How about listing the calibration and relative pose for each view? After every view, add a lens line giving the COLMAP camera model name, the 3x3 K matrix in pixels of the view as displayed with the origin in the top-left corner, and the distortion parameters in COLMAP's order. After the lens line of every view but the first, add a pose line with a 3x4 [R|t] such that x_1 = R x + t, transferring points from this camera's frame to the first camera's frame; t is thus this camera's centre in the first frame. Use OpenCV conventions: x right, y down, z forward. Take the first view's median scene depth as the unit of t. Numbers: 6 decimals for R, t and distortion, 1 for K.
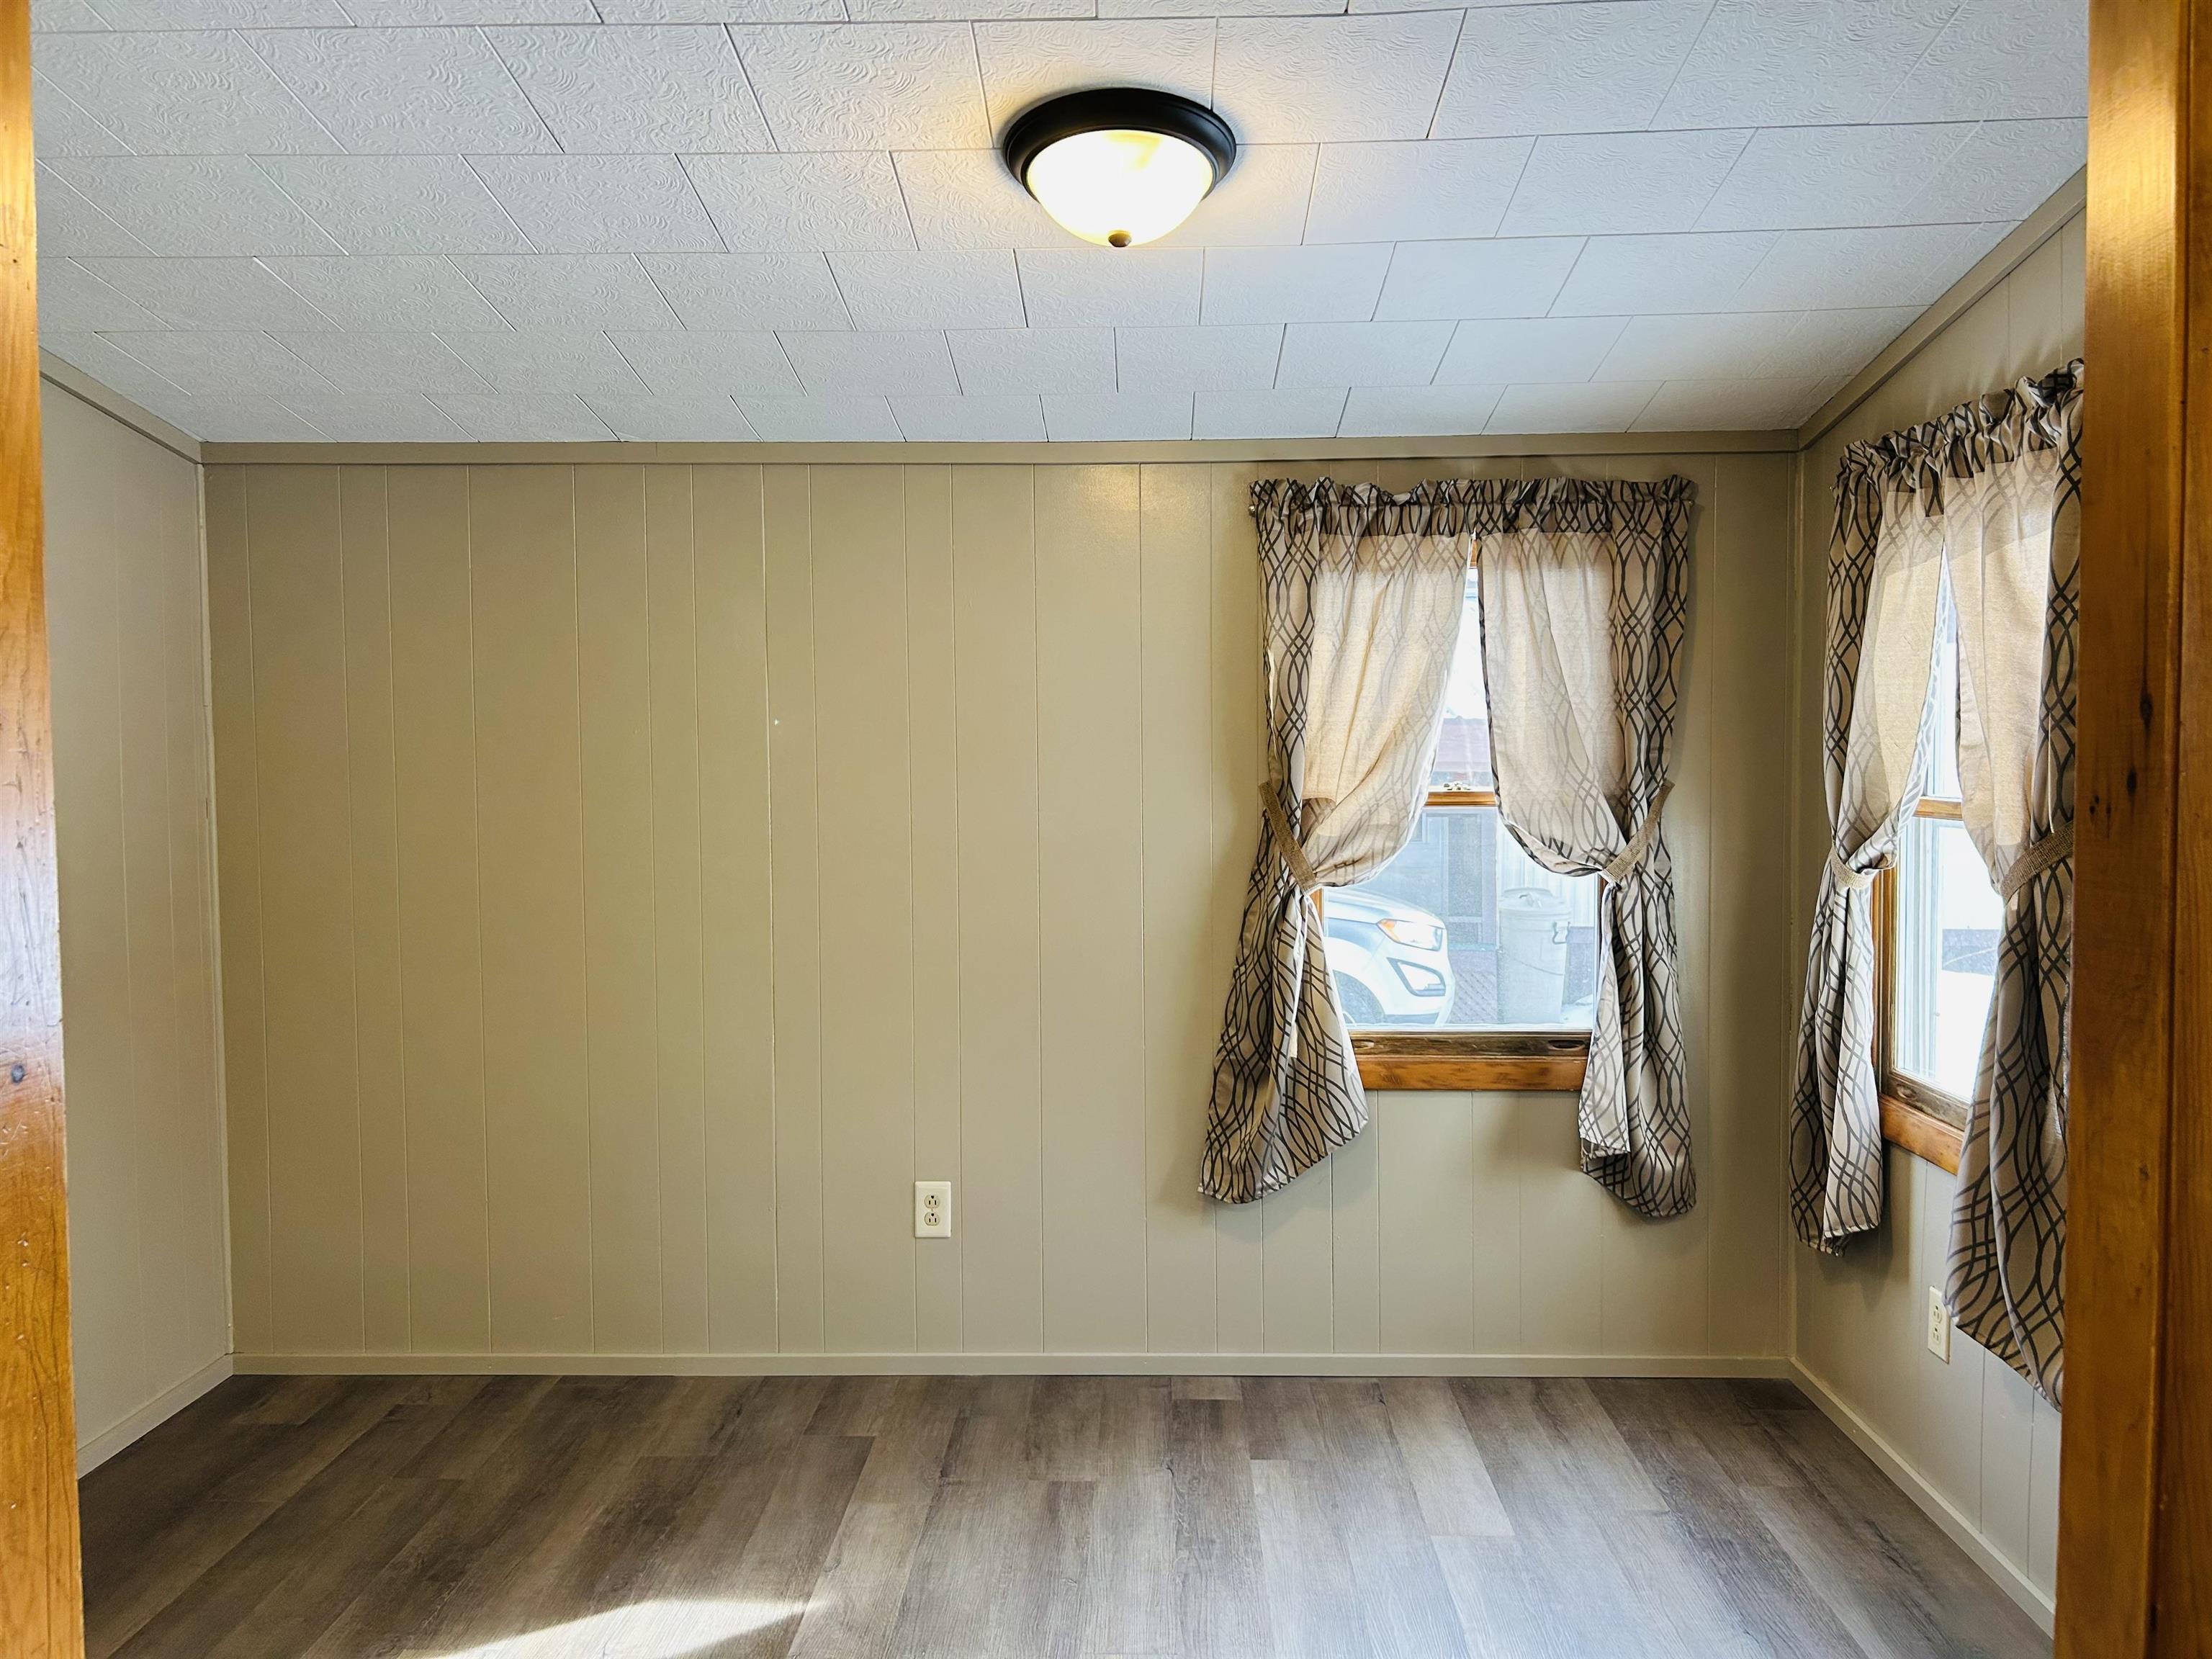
lens RADIAL K [[1645.0, 0, 1106.0], [0, 1645.0, 829.5], [0, 0, 1]] dist [0.071753, -0.136665]
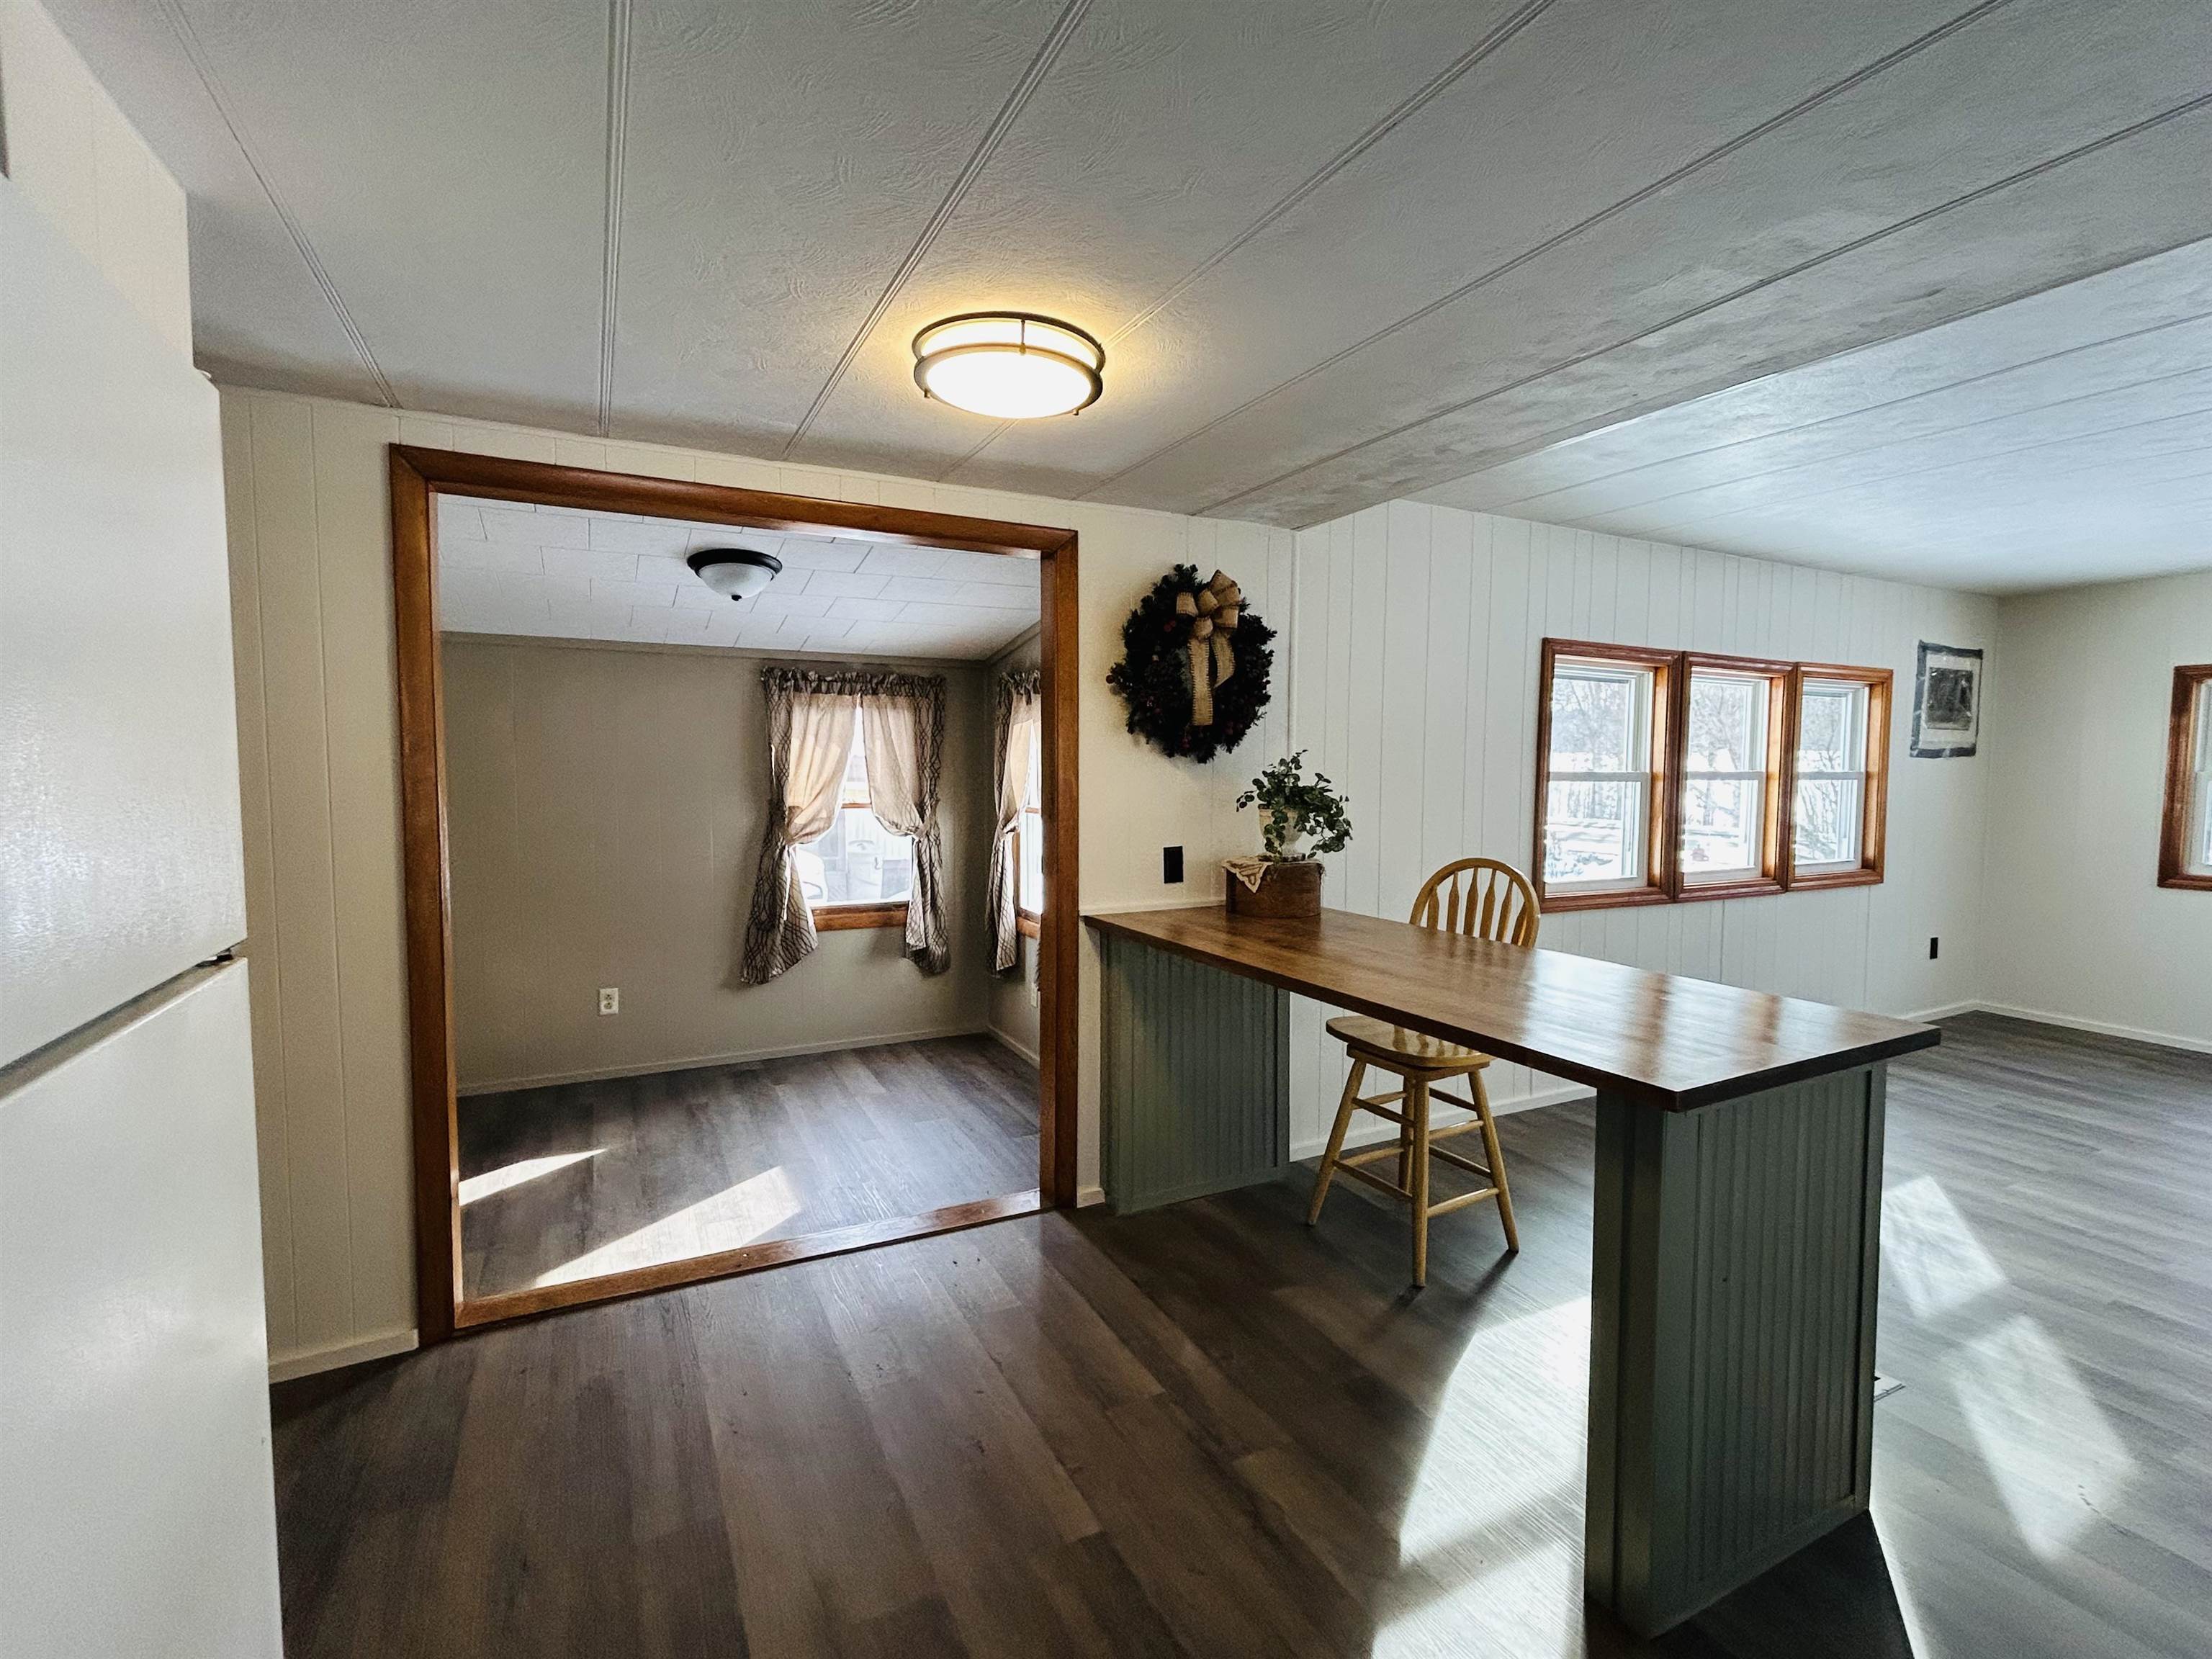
lens RADIAL K [[991.6, 0, 1106.0], [0, 991.6, 829.5], [0, 0, 1]] dist [-0.000183, 0.000015]
pose [[0.877838, -0.020665, 0.478511, -0.154845], [0.008239, 0.999572, 0.028053, -0.021890], [-0.478886, -0.020683, 0.877633, -0.432921]]
